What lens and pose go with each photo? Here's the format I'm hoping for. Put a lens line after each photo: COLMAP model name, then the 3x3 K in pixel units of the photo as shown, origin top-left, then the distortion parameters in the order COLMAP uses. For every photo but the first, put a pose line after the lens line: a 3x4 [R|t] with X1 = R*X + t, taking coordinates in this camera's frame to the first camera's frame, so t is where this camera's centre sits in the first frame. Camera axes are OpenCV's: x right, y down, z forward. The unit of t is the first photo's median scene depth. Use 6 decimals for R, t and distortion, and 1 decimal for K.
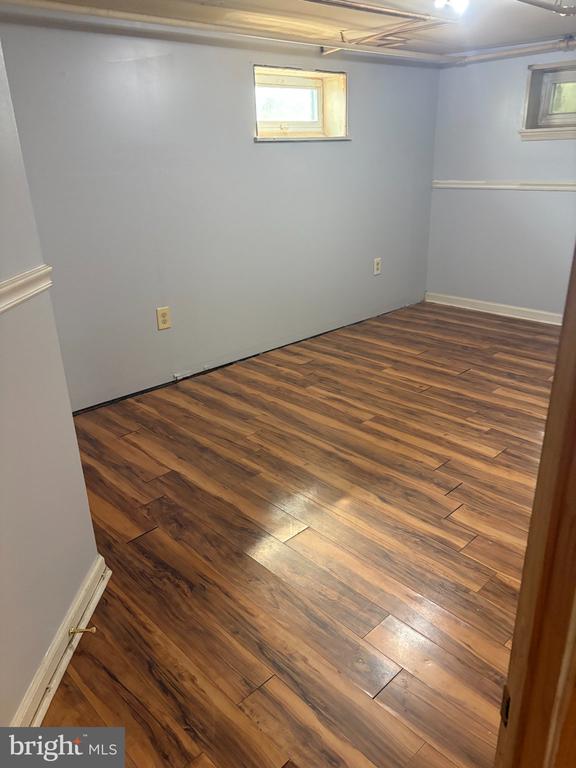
lens RADIAL K [[583.9, 0, 286.3], [0, 583.9, 382.6], [0, 0, 1]] dist [0.053925, -0.051040]
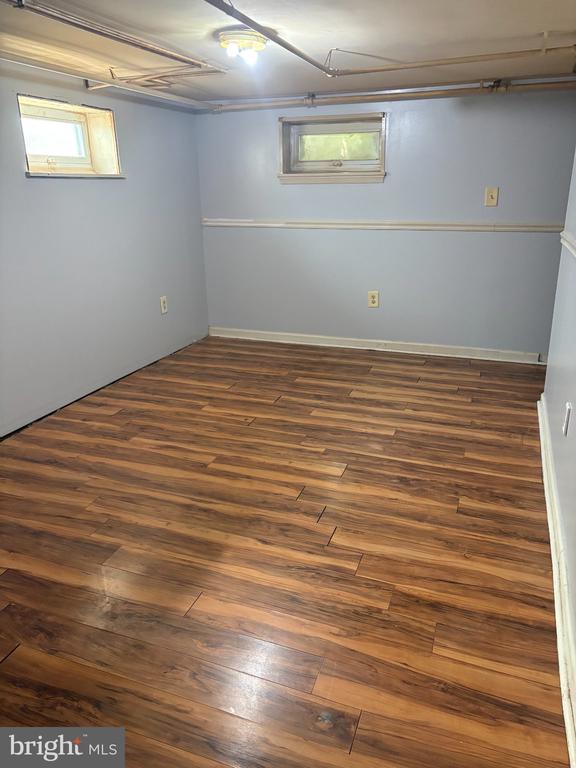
lens RADIAL K [[583.9, 0, 292.2], [0, 583.9, 376.4], [0, 0, 1]] dist [0.053925, -0.051040]
pose [[0.896164, -0.118896, 0.427498, -0.121272], [0.147554, 0.988455, -0.034408, -0.020818], [-0.418471, 0.093914, 0.903361, 0.054014]]
